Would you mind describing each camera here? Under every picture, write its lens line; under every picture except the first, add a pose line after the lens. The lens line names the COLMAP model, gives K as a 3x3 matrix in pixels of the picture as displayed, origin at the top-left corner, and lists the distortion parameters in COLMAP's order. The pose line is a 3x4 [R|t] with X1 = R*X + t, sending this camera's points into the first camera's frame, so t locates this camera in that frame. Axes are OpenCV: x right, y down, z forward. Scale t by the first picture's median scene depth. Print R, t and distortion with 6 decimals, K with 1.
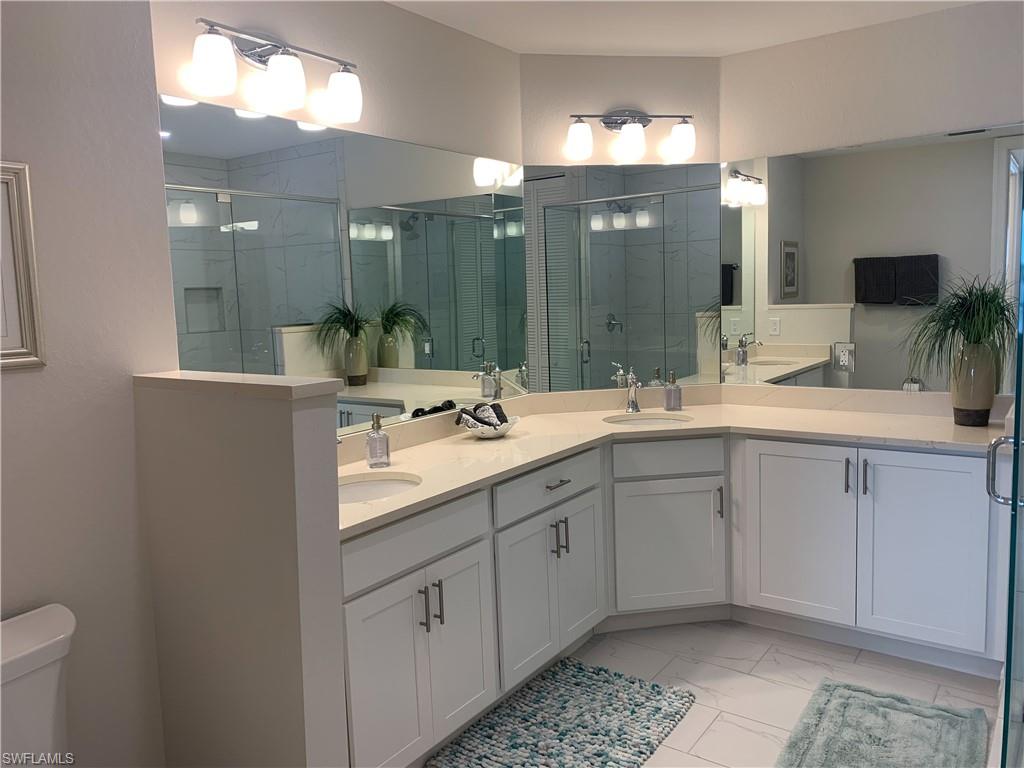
lens RADIAL K [[788.2, 0, 510.1], [0, 788.2, 381.4], [0, 0, 1]] dist [-0.003679, -0.006778]
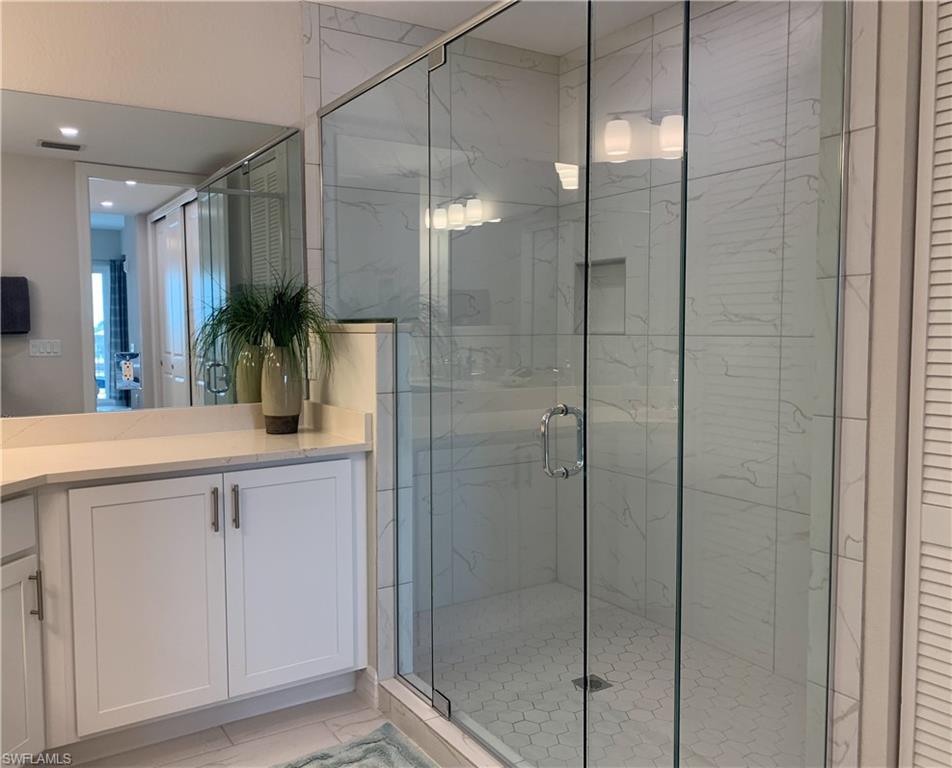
lens RADIAL K [[767.8, 0, 473.9], [0, 767.8, 381.8], [0, 0, 1]] dist [0.005039, 0.001924]
pose [[0.382800, -0.037194, 0.923082, -0.172094], [0.097808, 0.995205, -0.000461, 0.016907], [-0.918639, 0.090461, 0.384602, 0.444181]]
